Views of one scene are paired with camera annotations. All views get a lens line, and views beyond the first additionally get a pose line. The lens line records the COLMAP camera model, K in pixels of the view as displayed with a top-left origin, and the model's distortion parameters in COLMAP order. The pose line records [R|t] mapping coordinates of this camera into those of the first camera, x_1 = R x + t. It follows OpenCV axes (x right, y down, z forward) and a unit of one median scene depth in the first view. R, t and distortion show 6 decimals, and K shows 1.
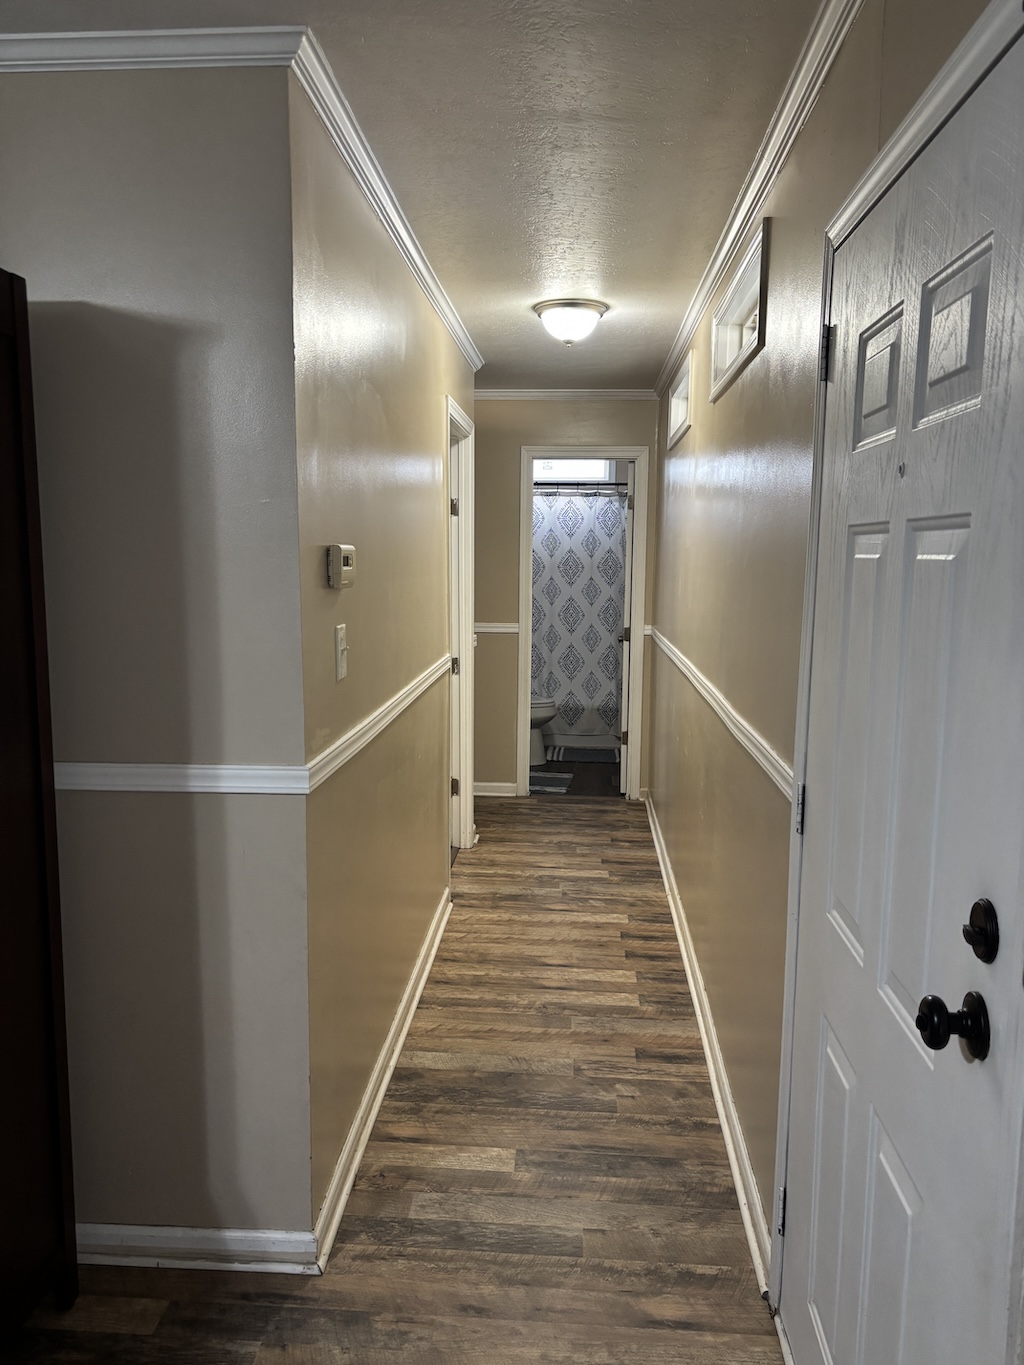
lens RADIAL K [[1025.7, 0, 510.8], [0, 1025.7, 684.3], [0, 0, 1]] dist [0.000660, 0.000131]
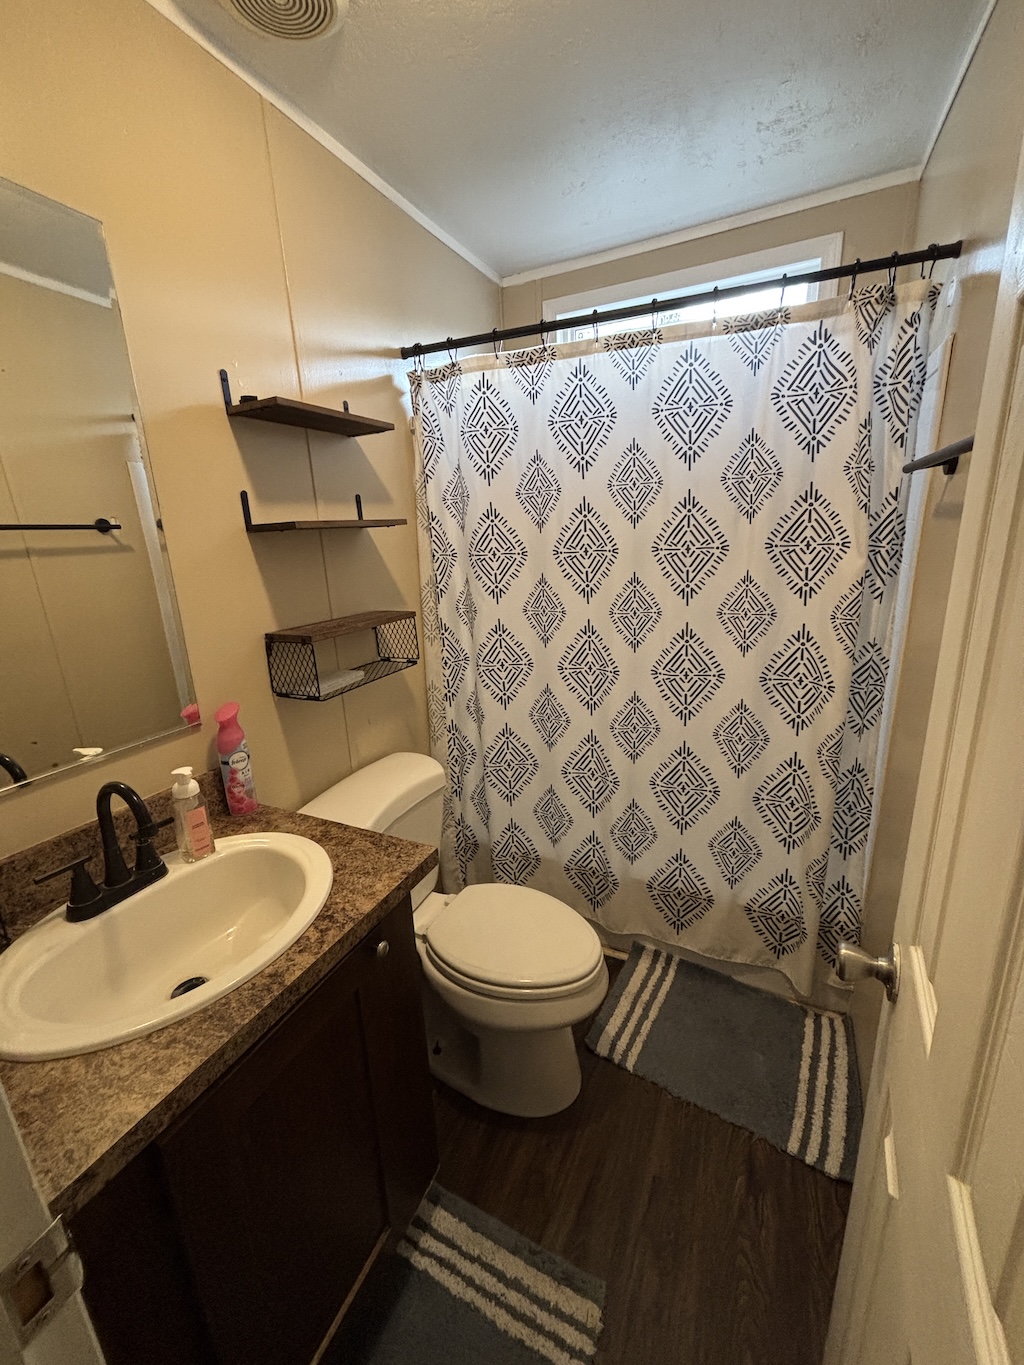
lens RADIAL K [[547.8, 0, 516.5], [0, 547.8, 678.3], [0, 0, 1]] dist [-0.000631, 0.000036]
pose [[0.930285, 0.046448, -0.363884, 0.115259], [0.003174, 0.990896, 0.134596, -0.145298], [0.366823, -0.126367, 0.921668, 1.217763]]
